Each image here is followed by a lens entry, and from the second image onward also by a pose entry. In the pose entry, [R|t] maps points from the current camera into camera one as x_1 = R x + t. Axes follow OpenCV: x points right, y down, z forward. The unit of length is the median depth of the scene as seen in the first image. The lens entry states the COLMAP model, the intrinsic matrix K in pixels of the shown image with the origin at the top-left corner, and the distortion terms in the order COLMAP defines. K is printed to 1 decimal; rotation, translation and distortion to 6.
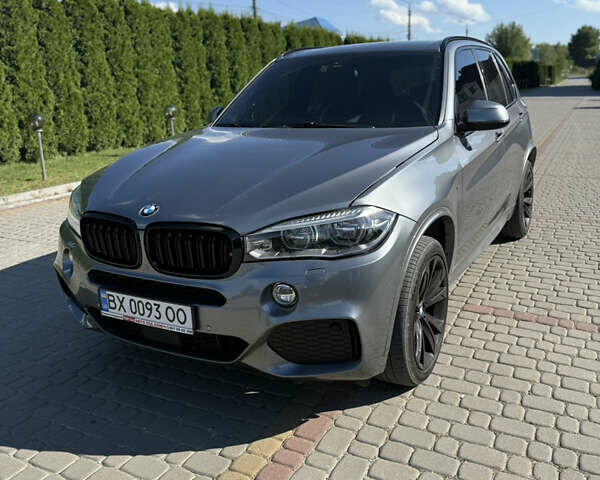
lens RADIAL K [[574.7, 0, 294.9], [0, 574.7, 238.2], [0, 0, 1]] dist [0.011829, 0.000000]
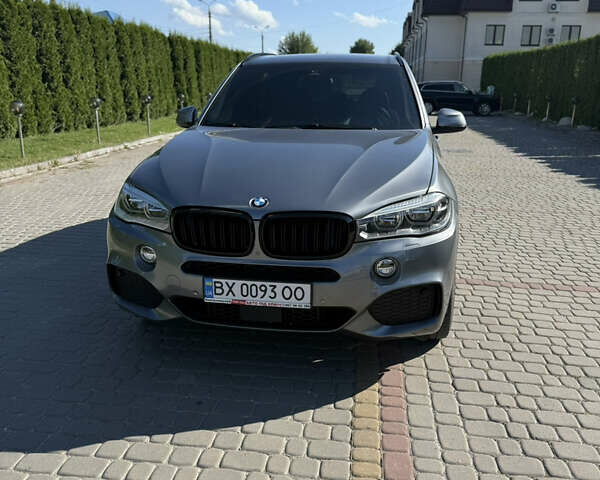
lens RADIAL K [[574.7, 0, 297.3], [0, 574.7, 240.2], [0, 0, 1]] dist [0.011829, 0.000000]
pose [[0.939647, -0.052669, 0.338067, -0.426706], [0.051590, 0.998594, 0.012183, 0.011465], [-0.338234, 0.005993, 0.941043, -0.054778]]
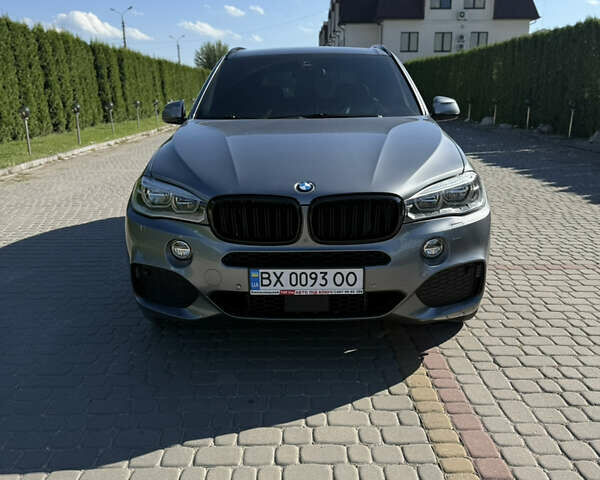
lens RADIAL K [[574.7, 0, 297.0], [0, 574.7, 242.7], [0, 0, 1]] dist [0.011829, 0.000000]
pose [[0.884007, -0.098841, 0.456906, -0.578934], [0.105497, 0.994359, 0.010994, 0.031517], [-0.455415, 0.038483, 0.889447, 0.043665]]
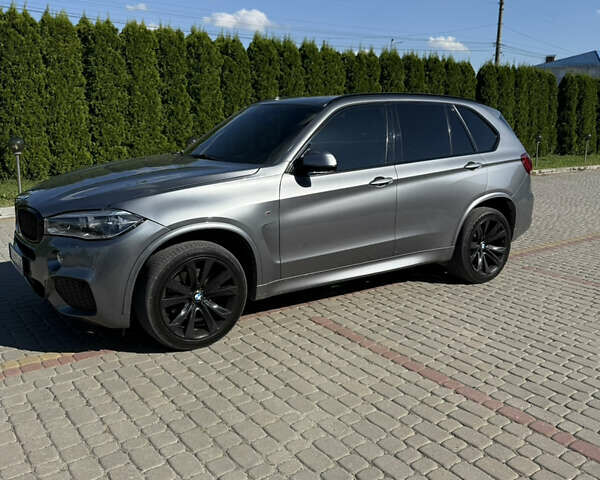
lens RADIAL K [[574.7, 0, 298.3], [0, 574.7, 228.7], [0, 0, 1]] dist [0.011829, 0.000000]
pose [[0.903587, 0.121306, -0.410871, 0.857461], [-0.148571, 0.988284, -0.034956, -0.017755], [0.401816, 0.092629, 0.911023, -0.132852]]
